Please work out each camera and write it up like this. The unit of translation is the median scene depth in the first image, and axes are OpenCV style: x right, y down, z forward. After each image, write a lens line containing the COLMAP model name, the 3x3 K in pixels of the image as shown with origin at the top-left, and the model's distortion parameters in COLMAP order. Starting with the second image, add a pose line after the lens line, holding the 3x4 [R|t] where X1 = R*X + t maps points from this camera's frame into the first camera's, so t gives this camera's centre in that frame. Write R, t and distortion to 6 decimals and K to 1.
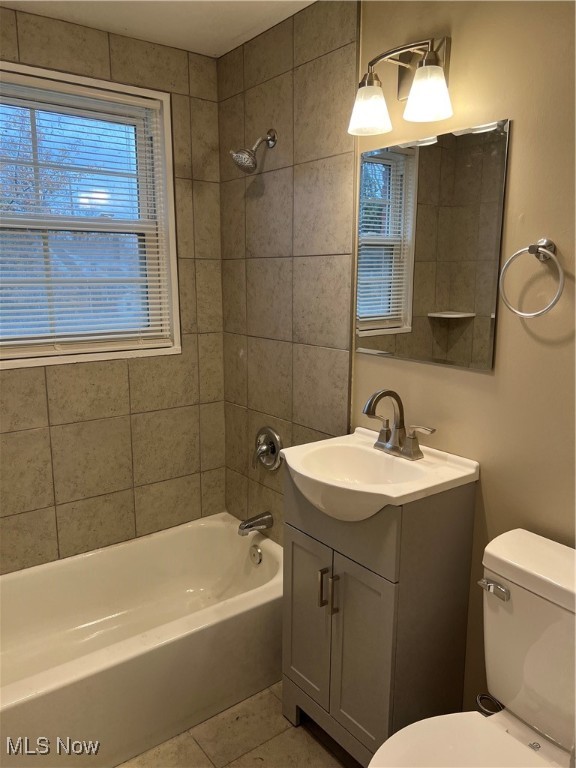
lens RADIAL K [[578.1, 0, 291.8], [0, 578.1, 385.1], [0, 0, 1]] dist [0.059710, -0.072810]
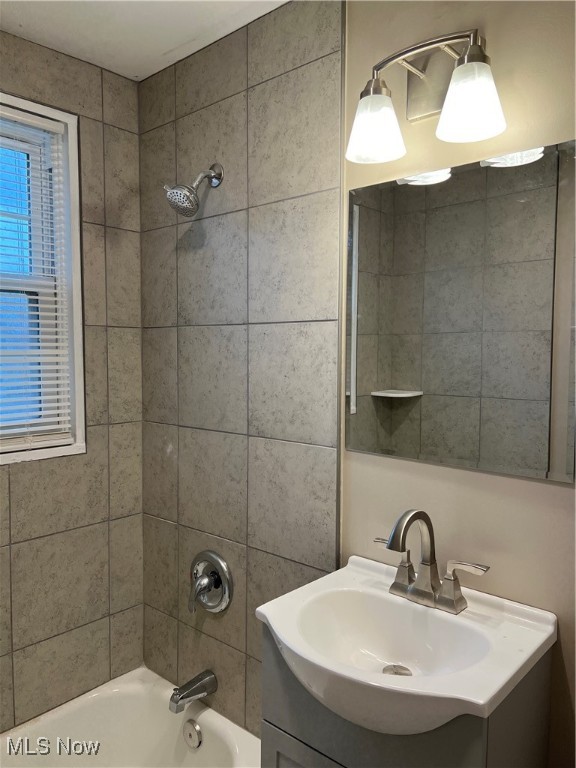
lens RADIAL K [[578.1, 0, 283.2], [0, 578.1, 386.9], [0, 0, 1]] dist [0.059710, -0.072810]
pose [[0.983518, -0.009002, 0.180585, -0.088941], [0.031416, 0.992076, -0.121650, -0.045060], [-0.178059, 0.125318, 0.976007, 0.258590]]
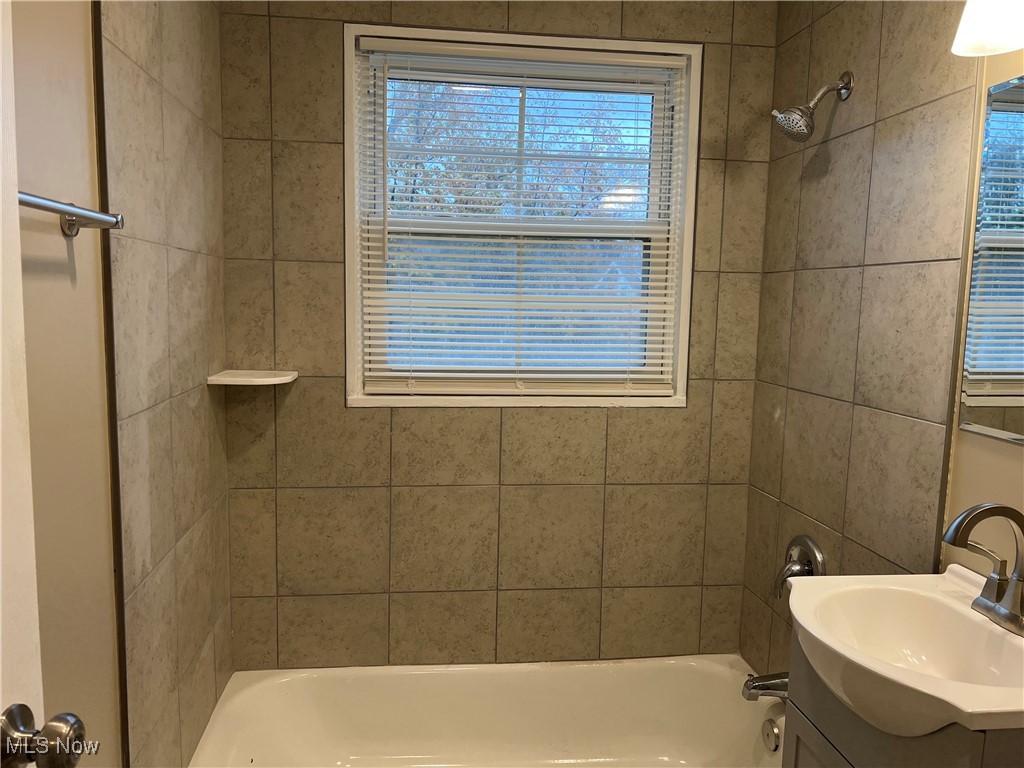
lens RADIAL K [[770.8, 0, 507.5], [0, 770.8, 385.6], [0, 0, 1]] dist [0.059710, -0.072810]
pose [[0.862508, 0.073143, -0.500730, 0.097923], [-0.113942, 0.992160, -0.051338, -0.009097], [0.493050, 0.101333, 0.864080, 0.107691]]
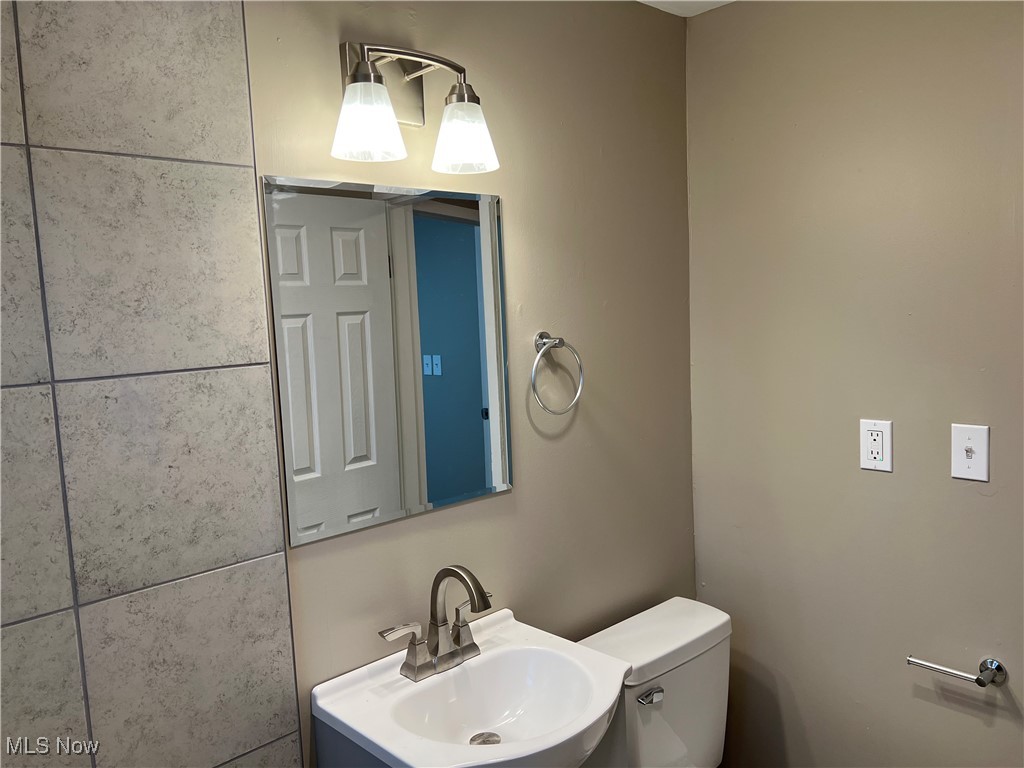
lens RADIAL K [[770.8, 0, 514.2], [0, 770.8, 376.9], [0, 0, 1]] dist [0.059710, -0.072810]
pose [[-0.102349, -0.086735, 0.990960, -0.513397], [0.230307, 0.967058, 0.108430, -0.208185], [-0.967721, 0.239323, -0.079002, 0.743617]]
